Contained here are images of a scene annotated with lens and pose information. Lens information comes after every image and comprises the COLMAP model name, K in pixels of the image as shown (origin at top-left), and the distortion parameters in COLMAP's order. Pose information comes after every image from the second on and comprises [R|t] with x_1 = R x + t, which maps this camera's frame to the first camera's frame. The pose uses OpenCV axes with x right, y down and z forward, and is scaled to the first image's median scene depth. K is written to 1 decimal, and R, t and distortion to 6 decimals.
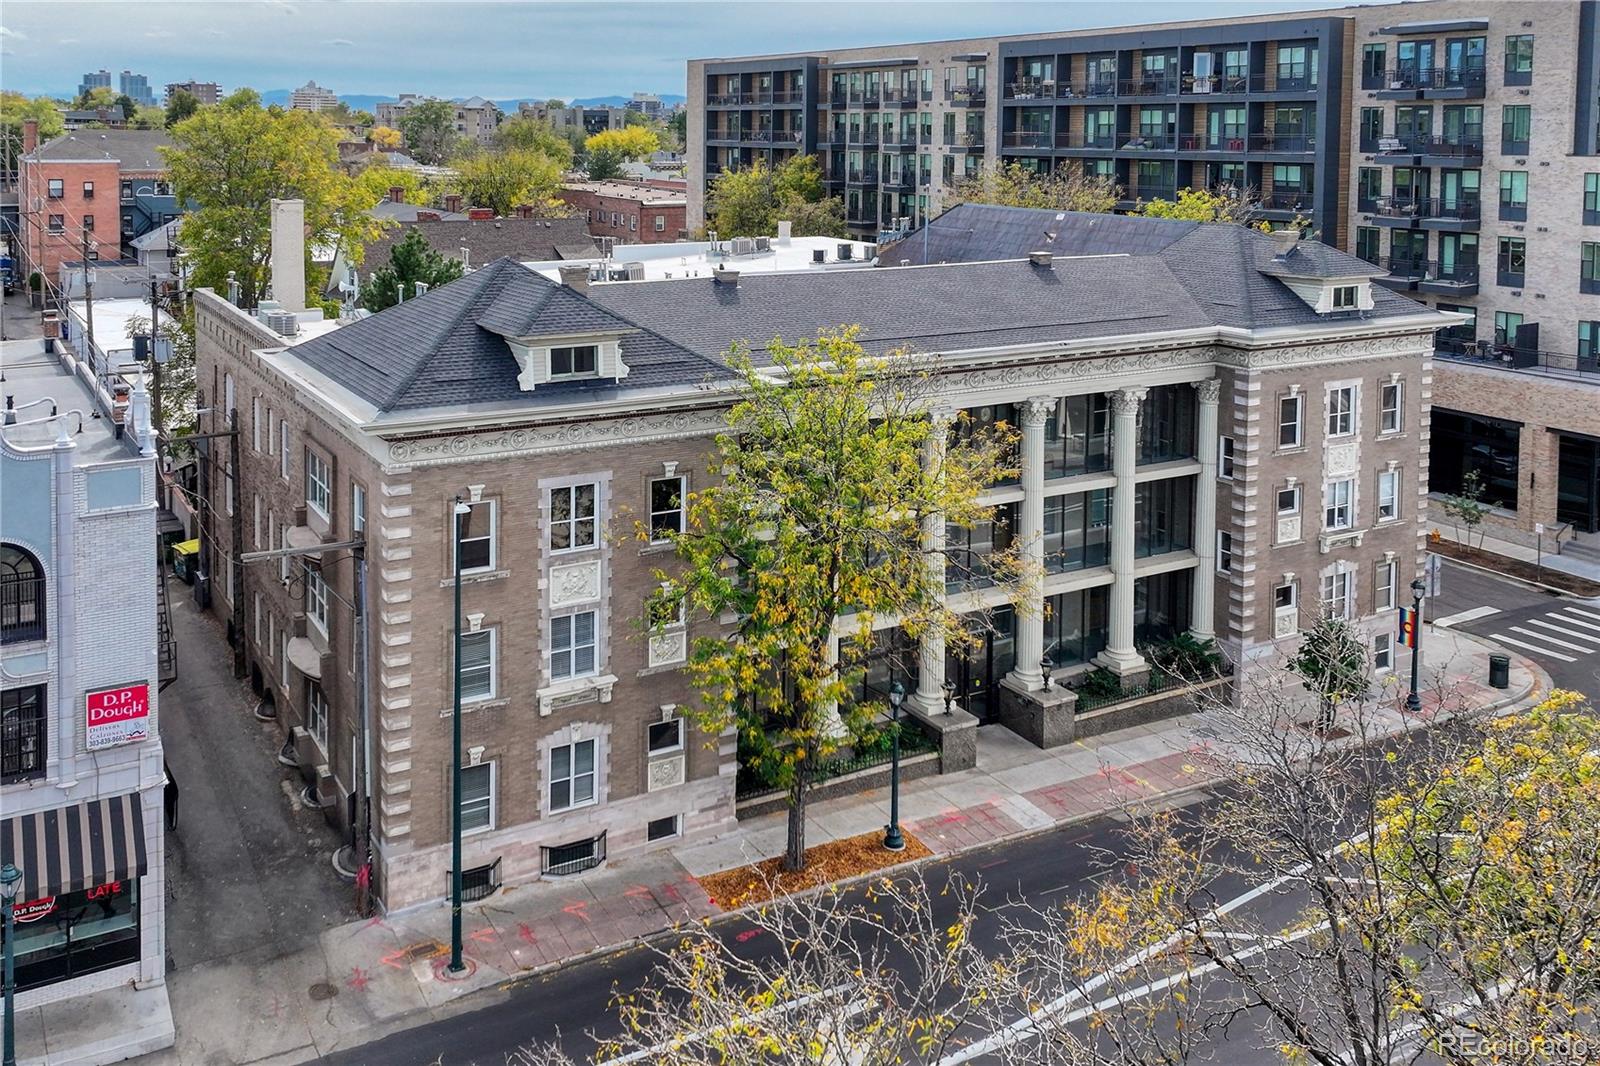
lens RADIAL K [[1399.2, 0, 710.6], [0, 1399.2, 219.8], [0, 0, 1]] dist [0.038409, -0.019285]
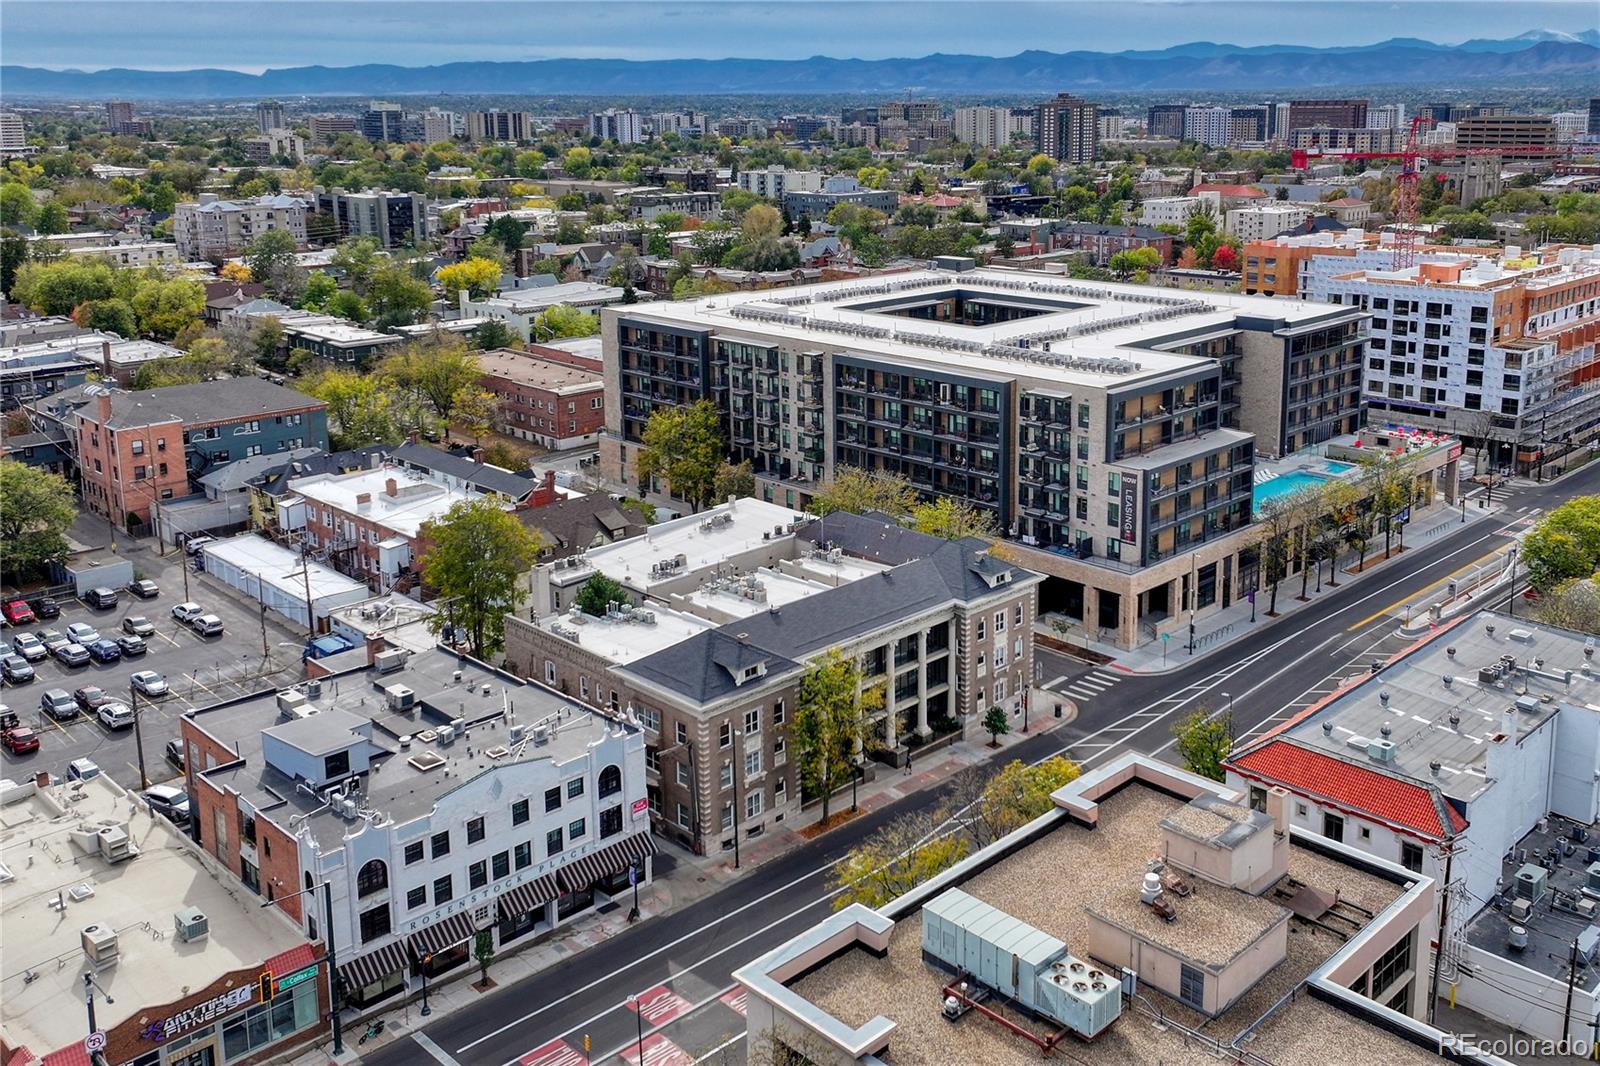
lens RADIAL K [[1397.9, 0, 891.9], [0, 1397.9, 395.7], [0, 0, 1]] dist [0.079857, -0.009802]
pose [[0.954768, -0.065241, 0.290106, -0.456099], [0.027039, 0.990640, 0.133794, -0.622363], [-0.296119, -0.119898, 0.947596, -1.315129]]
